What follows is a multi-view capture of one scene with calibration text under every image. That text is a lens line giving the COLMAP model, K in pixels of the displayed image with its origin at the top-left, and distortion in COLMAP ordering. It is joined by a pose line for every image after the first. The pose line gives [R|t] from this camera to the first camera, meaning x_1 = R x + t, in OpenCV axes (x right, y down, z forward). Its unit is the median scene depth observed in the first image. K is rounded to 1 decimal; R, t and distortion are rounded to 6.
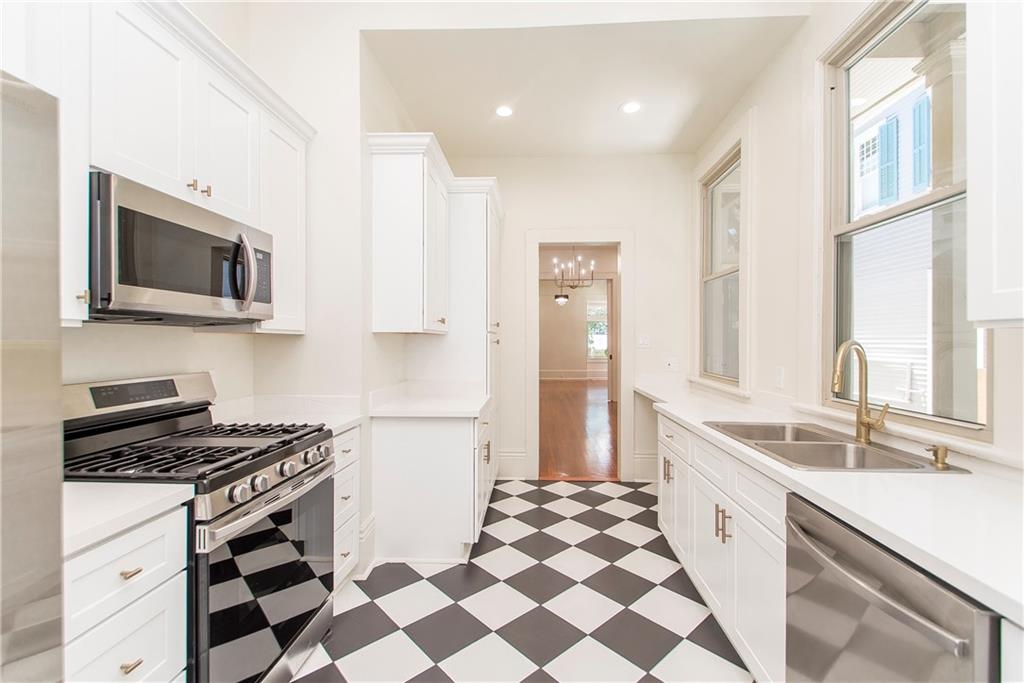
lens RADIAL K [[444.3, 0, 510.8], [0, 444.3, 343.2], [0, 0, 1]] dist [0.000999, 0.000001]
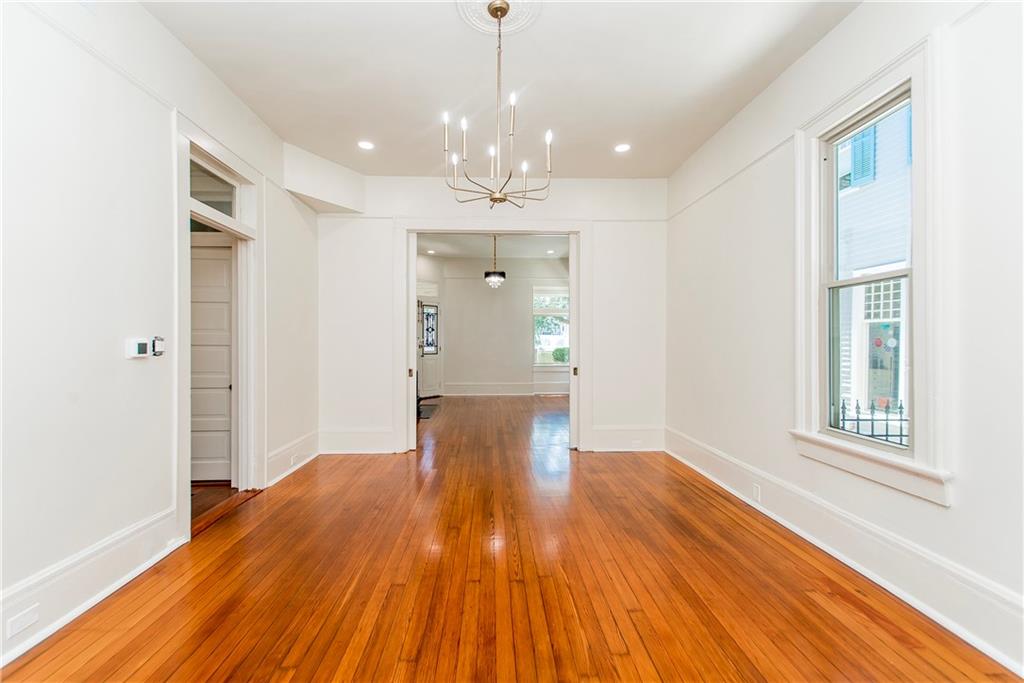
lens RADIAL K [[444.3, 0, 512.8], [0, 444.3, 341.6], [0, 0, 1]] dist [0.000999, 0.000001]
pose [[0.992426, 0.008175, 0.122569, 0.051545], [-0.007817, 0.999964, -0.003405, -0.003530], [-0.122592, 0.002421, 0.992454, 0.294402]]
